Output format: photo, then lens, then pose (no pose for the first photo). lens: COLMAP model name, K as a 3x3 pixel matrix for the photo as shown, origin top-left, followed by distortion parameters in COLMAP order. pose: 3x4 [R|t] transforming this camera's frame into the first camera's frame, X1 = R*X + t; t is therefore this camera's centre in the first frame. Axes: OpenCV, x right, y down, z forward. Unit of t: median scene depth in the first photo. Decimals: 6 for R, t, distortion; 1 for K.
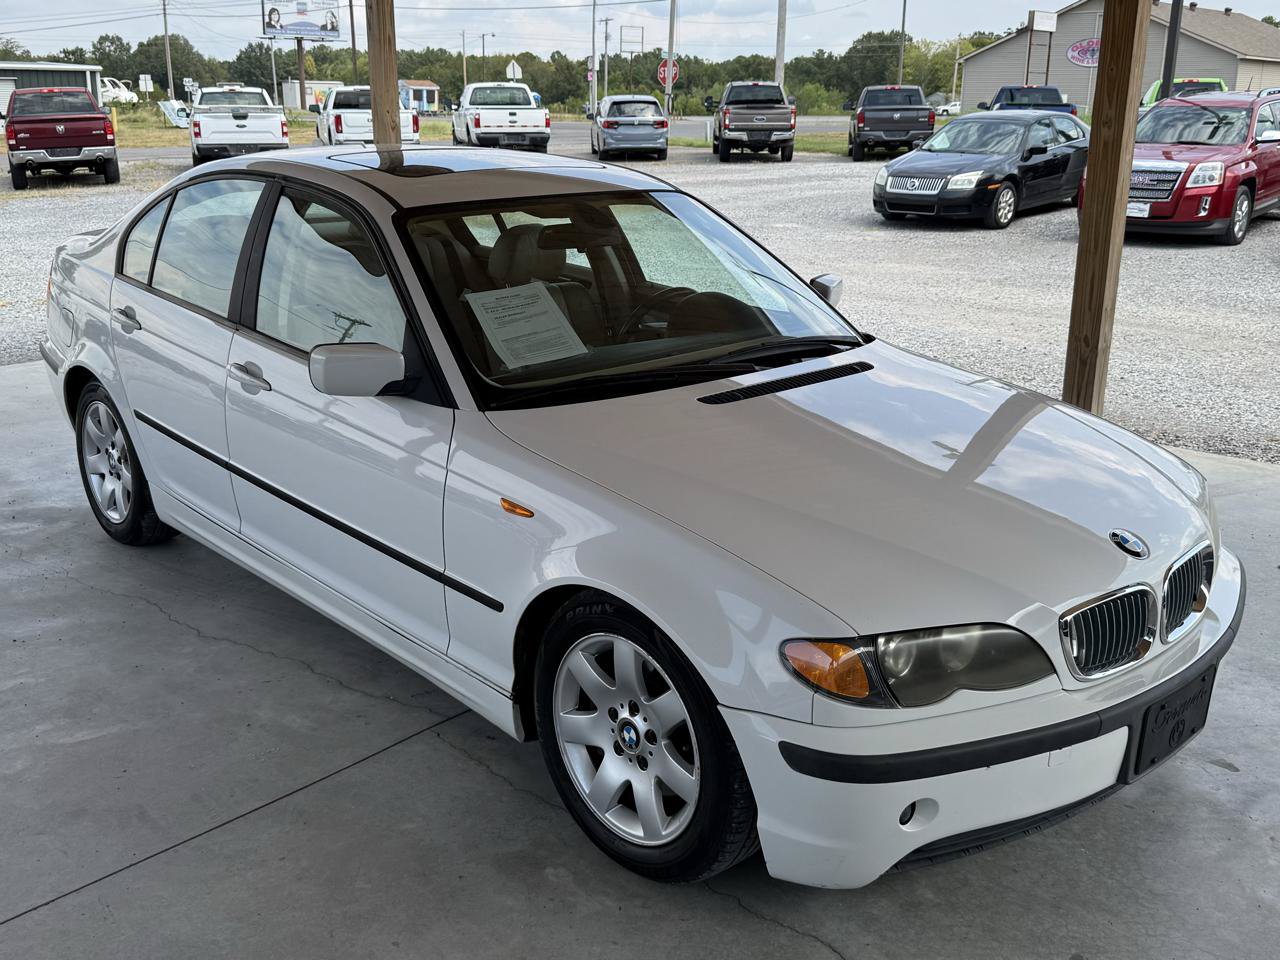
lens RADIAL K [[1257.3, 0, 637.5], [0, 1257.3, 449.4], [0, 0, 1]] dist [0.112672, -0.228345]
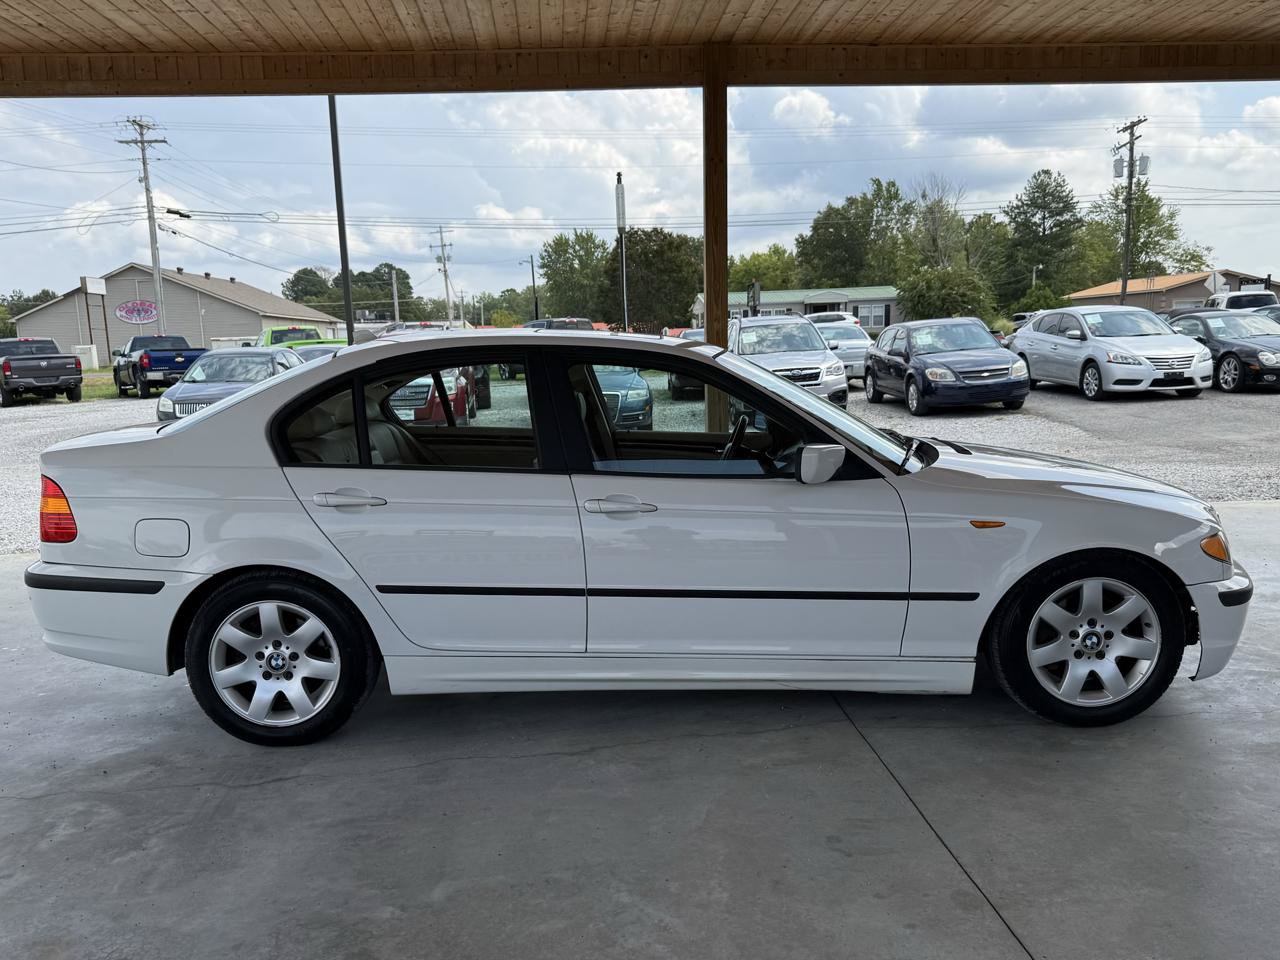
lens RADIAL K [[1046.1, 0, 659.2], [0, 1046.1, 533.0], [0, 0, 1]] dist [0.107420, -0.194709]
pose [[0.683502, -0.154162, 0.713484, -0.121773], [0.224198, 0.974534, -0.004210, -0.002517], [-0.694666, 0.162840, 0.700659, 0.037579]]
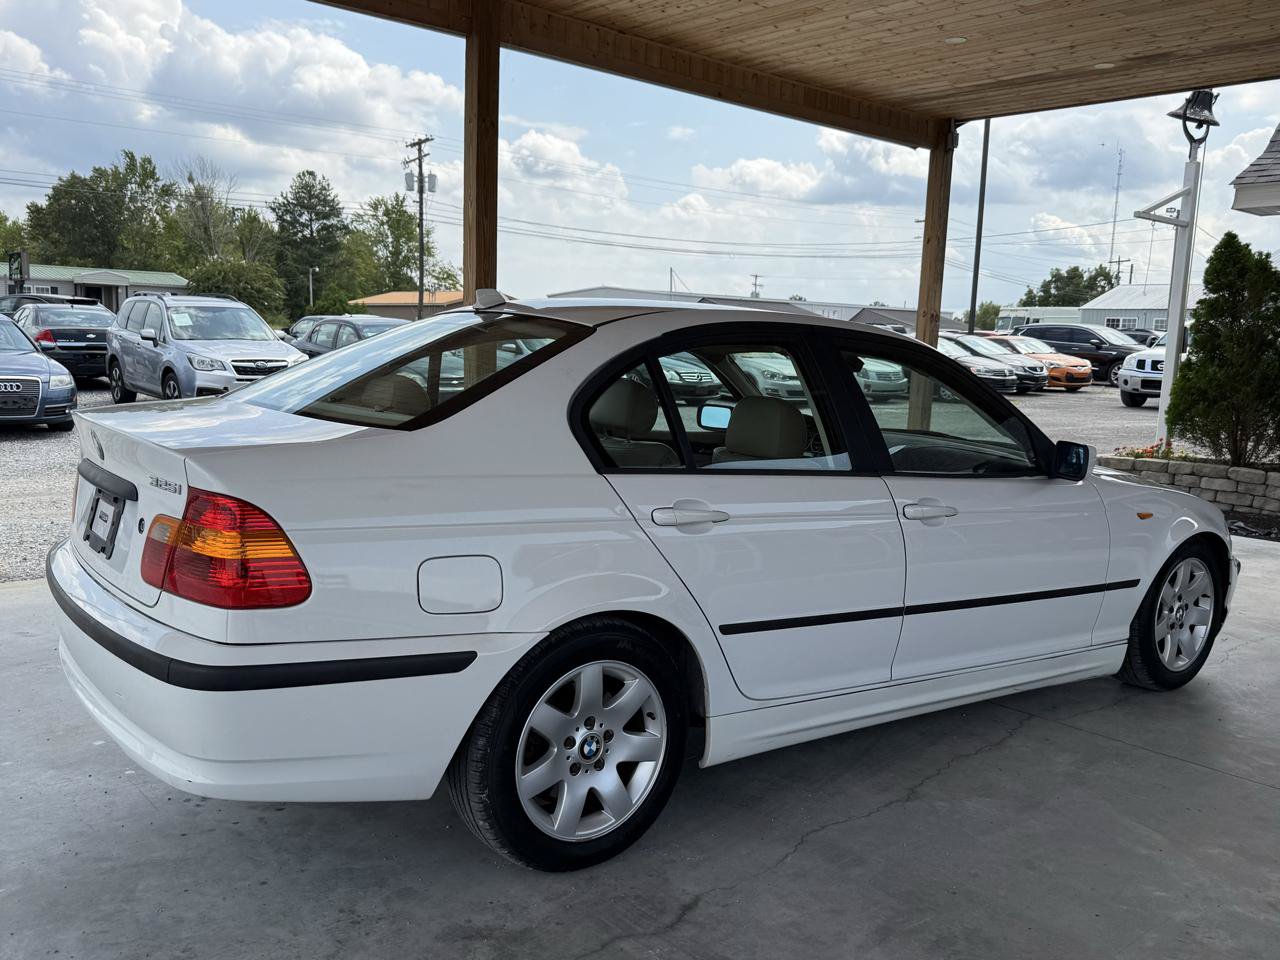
lens RADIAL K [[1088.0, 0, 641.4], [0, 1088.0, 516.7], [0, 0, 1]] dist [0.105702, -0.174909]
pose [[0.109481, -0.154966, 0.981835, -0.152451], [0.232406, 0.964384, 0.126297, -0.027673], [-0.966437, 0.214357, 0.141597, 0.137677]]
